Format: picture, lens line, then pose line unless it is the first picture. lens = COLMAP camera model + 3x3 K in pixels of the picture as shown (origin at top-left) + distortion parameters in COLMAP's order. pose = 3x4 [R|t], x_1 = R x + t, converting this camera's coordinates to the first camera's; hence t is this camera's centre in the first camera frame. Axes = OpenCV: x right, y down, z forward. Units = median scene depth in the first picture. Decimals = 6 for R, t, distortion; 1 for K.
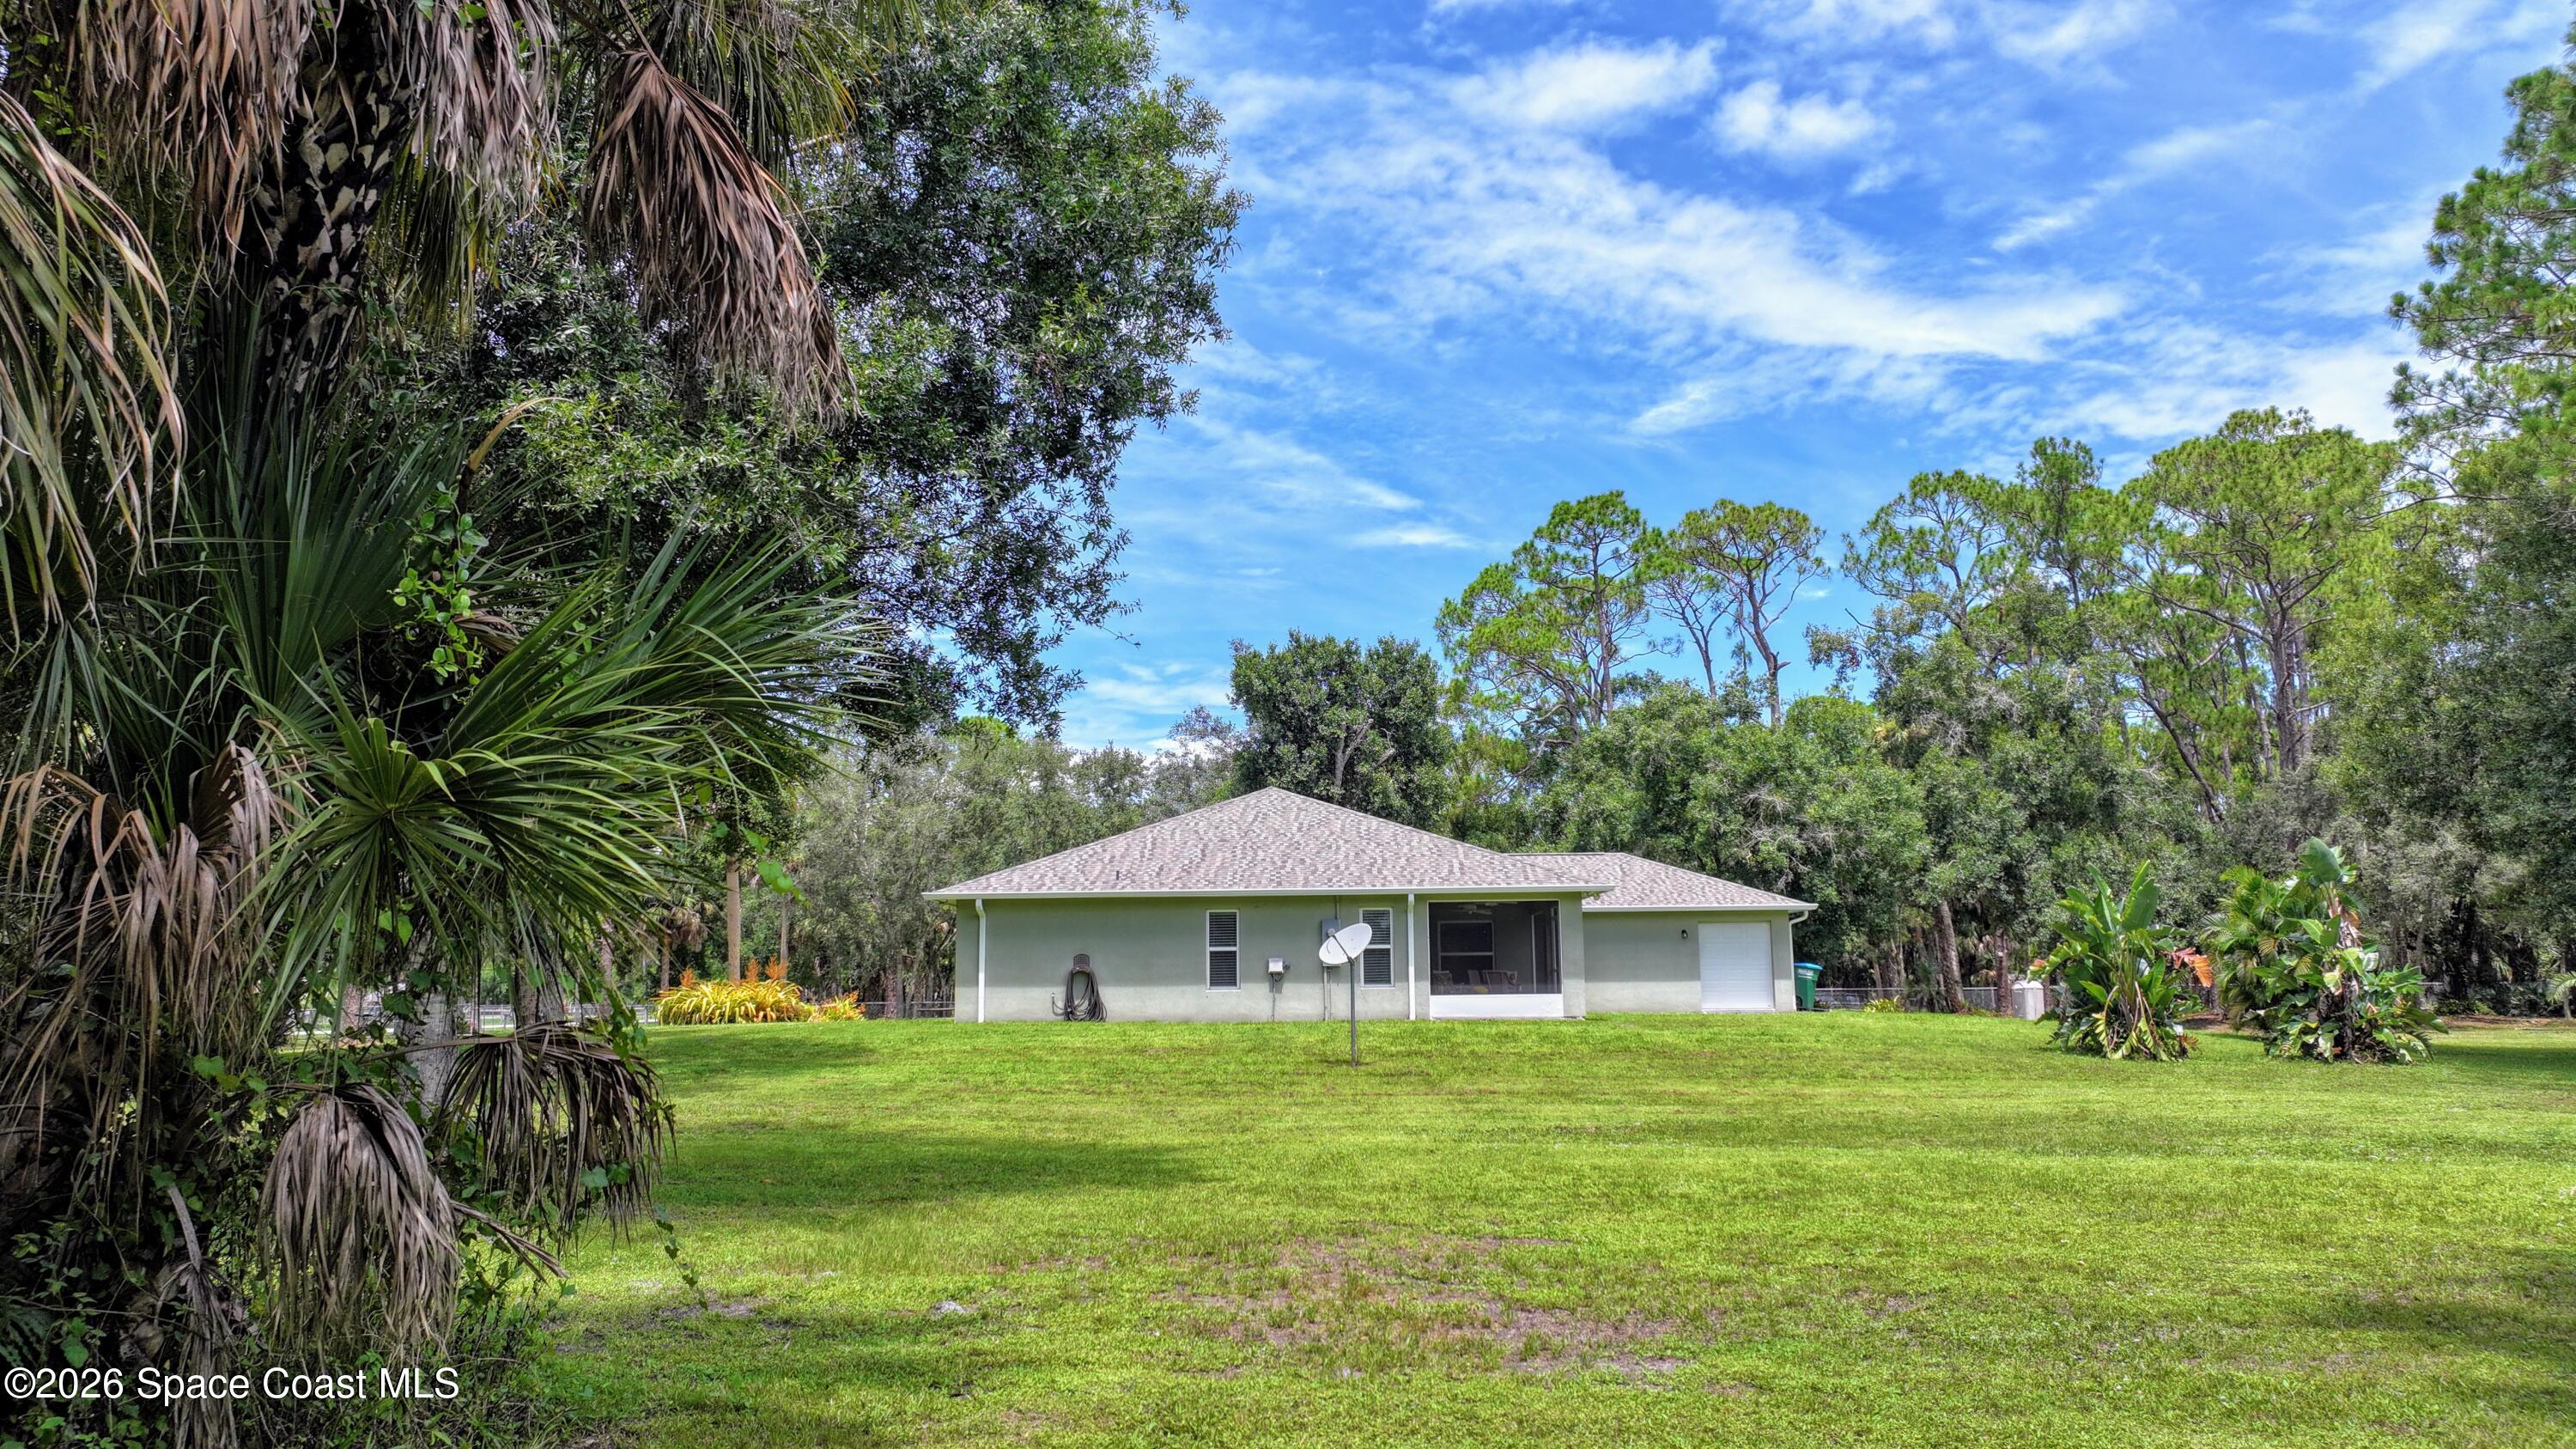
lens RADIAL K [[1951.4, 0, 1288.0], [0, 1951.4, 724.5], [0, 0, 1]] dist [0.026492, 0.002057]
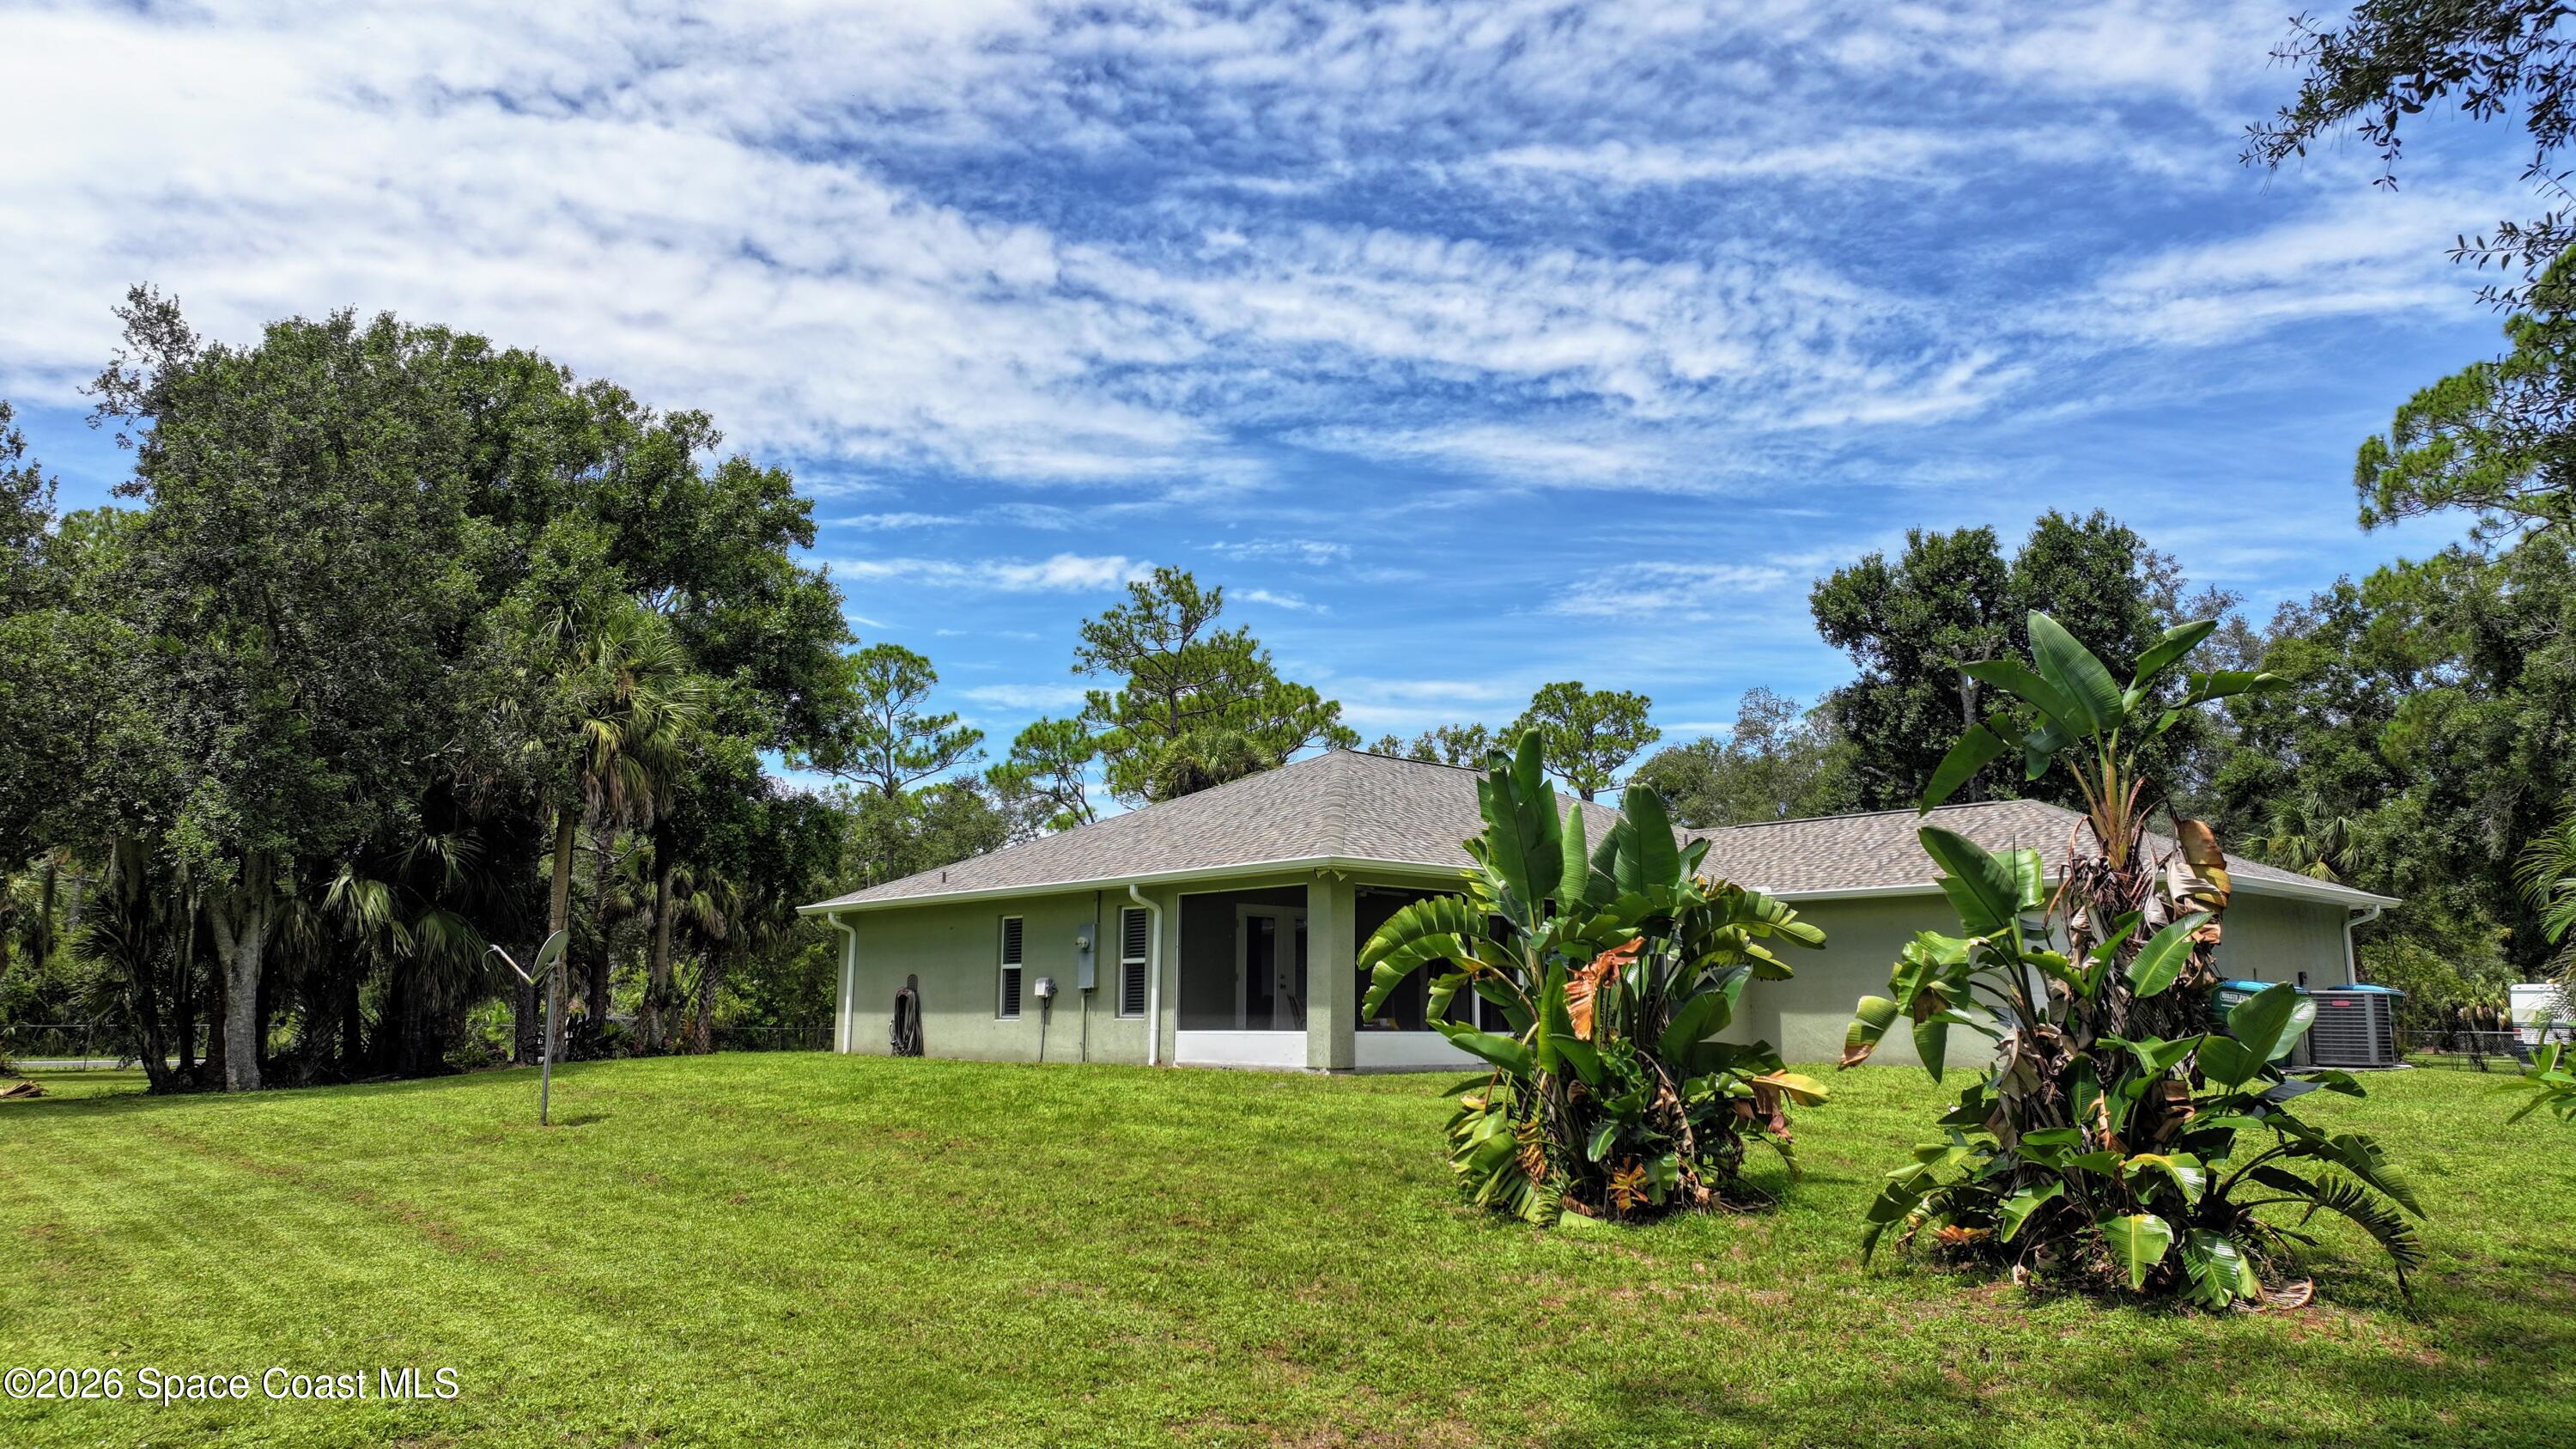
lens RADIAL K [[1826.0, 0, 1288.0], [0, 1826.0, 724.5], [0, 0, 1]] dist [0.003069, 0.006031]
pose [[0.665365, -0.108566, -0.738582, 0.330643], [0.092141, 0.993747, -0.063067, 0.044081], [0.740810, -0.026091, 0.671207, 0.348900]]
